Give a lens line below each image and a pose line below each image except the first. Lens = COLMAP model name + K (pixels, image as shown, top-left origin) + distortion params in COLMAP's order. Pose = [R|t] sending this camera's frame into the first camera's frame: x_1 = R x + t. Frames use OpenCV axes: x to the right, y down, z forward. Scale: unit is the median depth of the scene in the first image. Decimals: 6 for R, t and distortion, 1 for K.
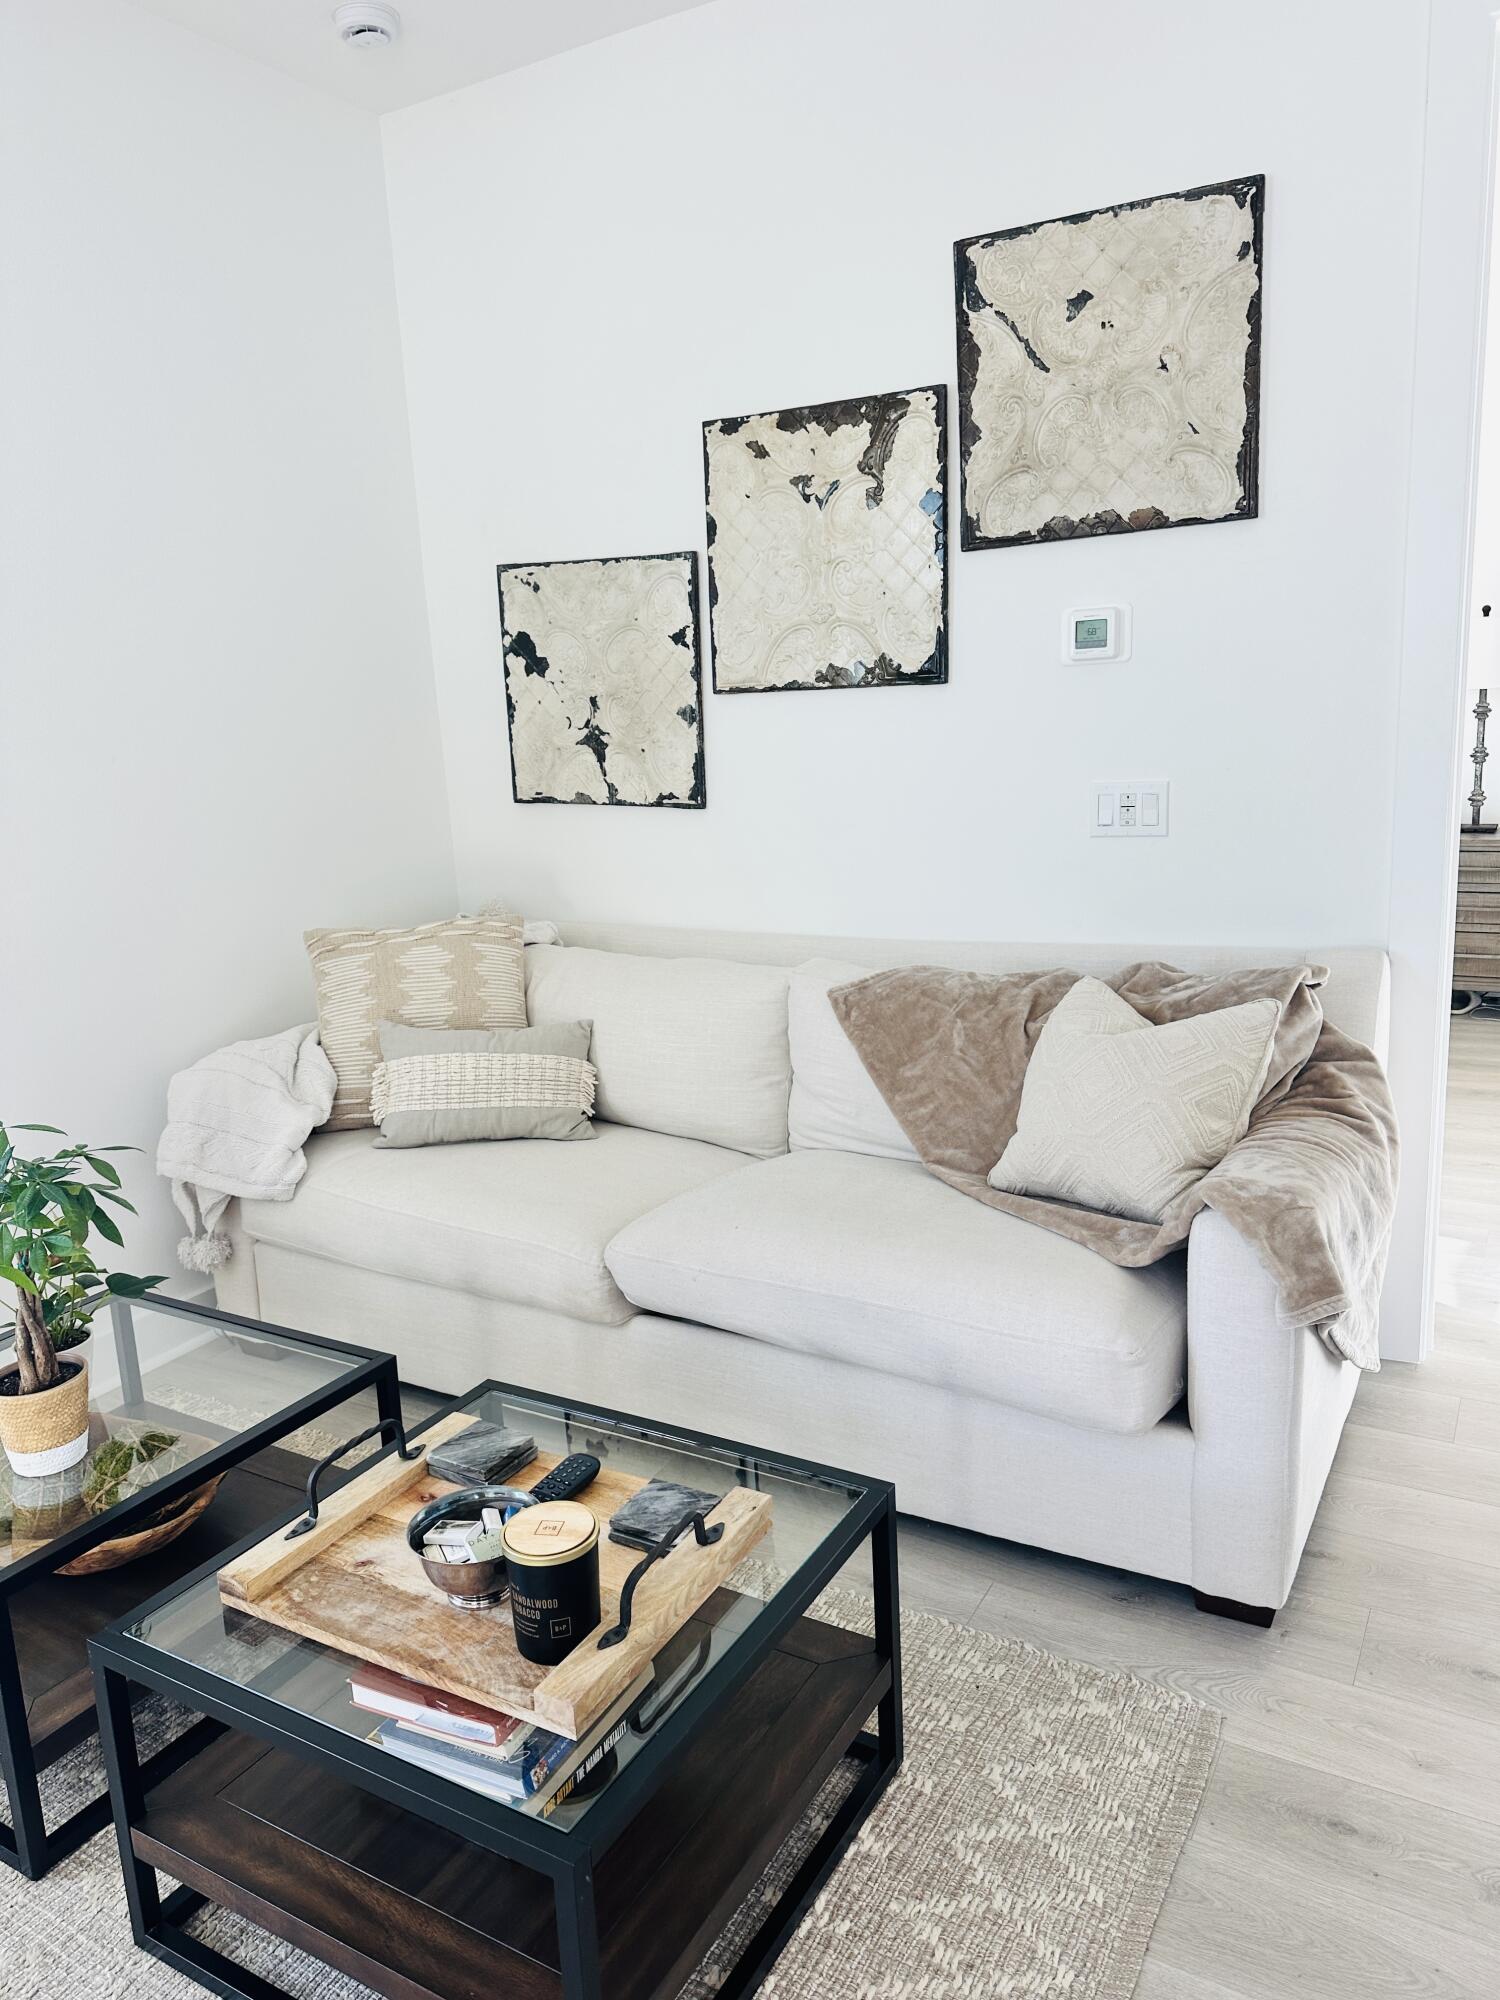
lens RADIAL K [[1411.0, 0, 750.0], [0, 1411.0, 1000.0], [0, 0, 1]] dist [0.152983, -0.195574]
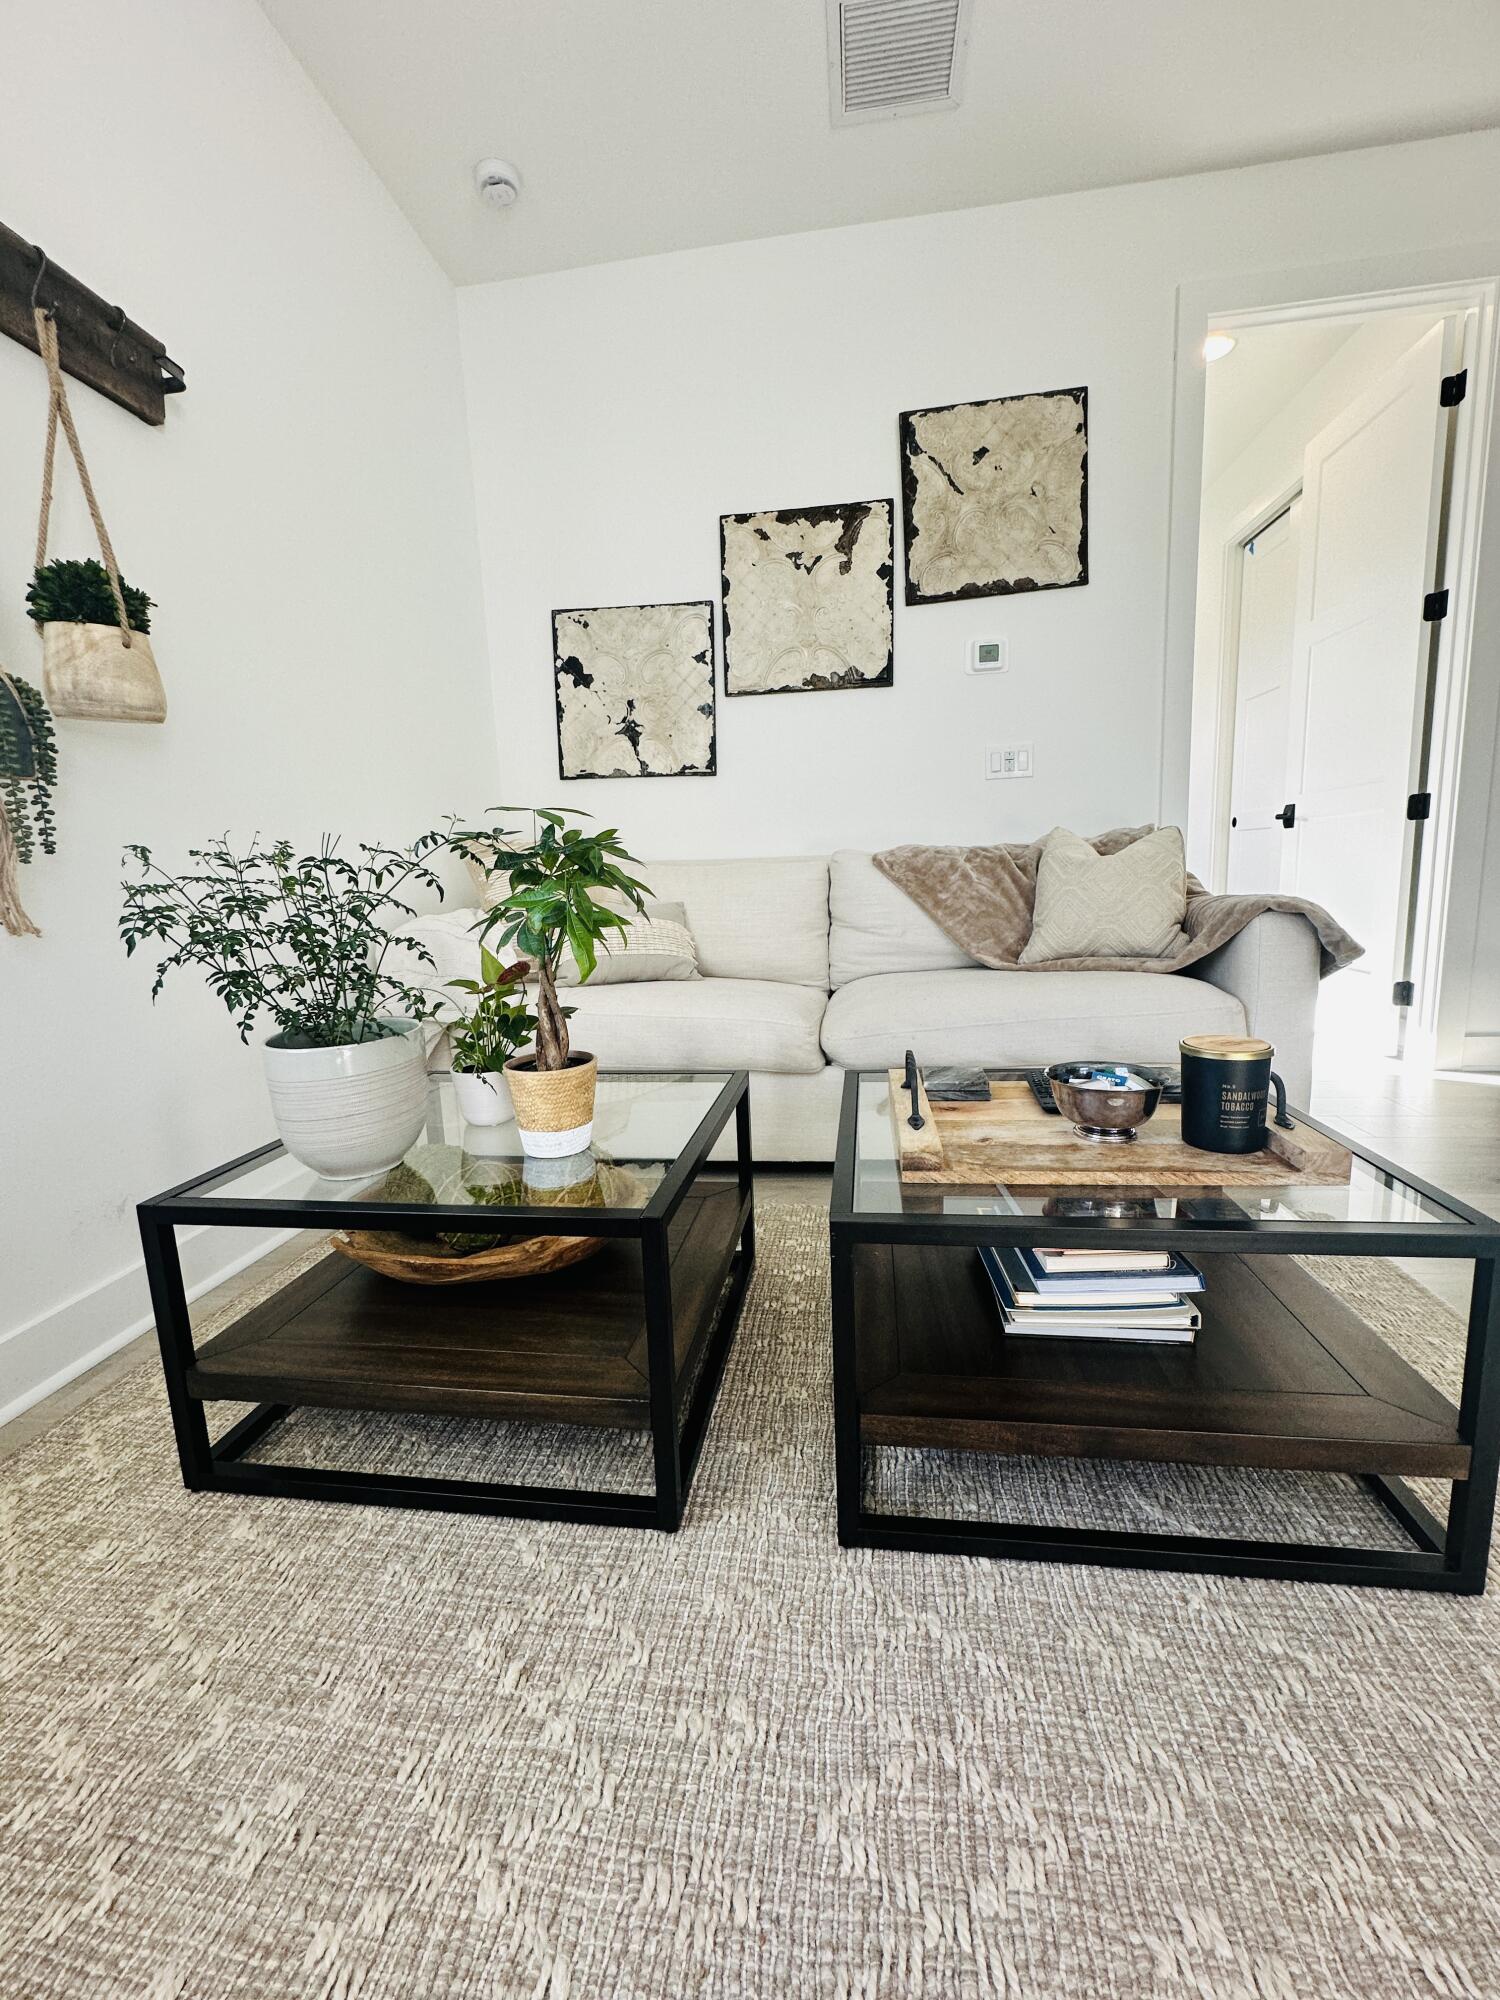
lens RADIAL K [[799.6, 0, 750.3], [0, 799.6, 997.7], [0, 0, 1]] dist [-0.001167, 0.000573]
pose [[0.926313, -0.049252, 0.373522, -0.353716], [0.074518, 0.995784, -0.053498, 0.157734], [-0.369313, 0.077390, 0.926077, 0.251380]]
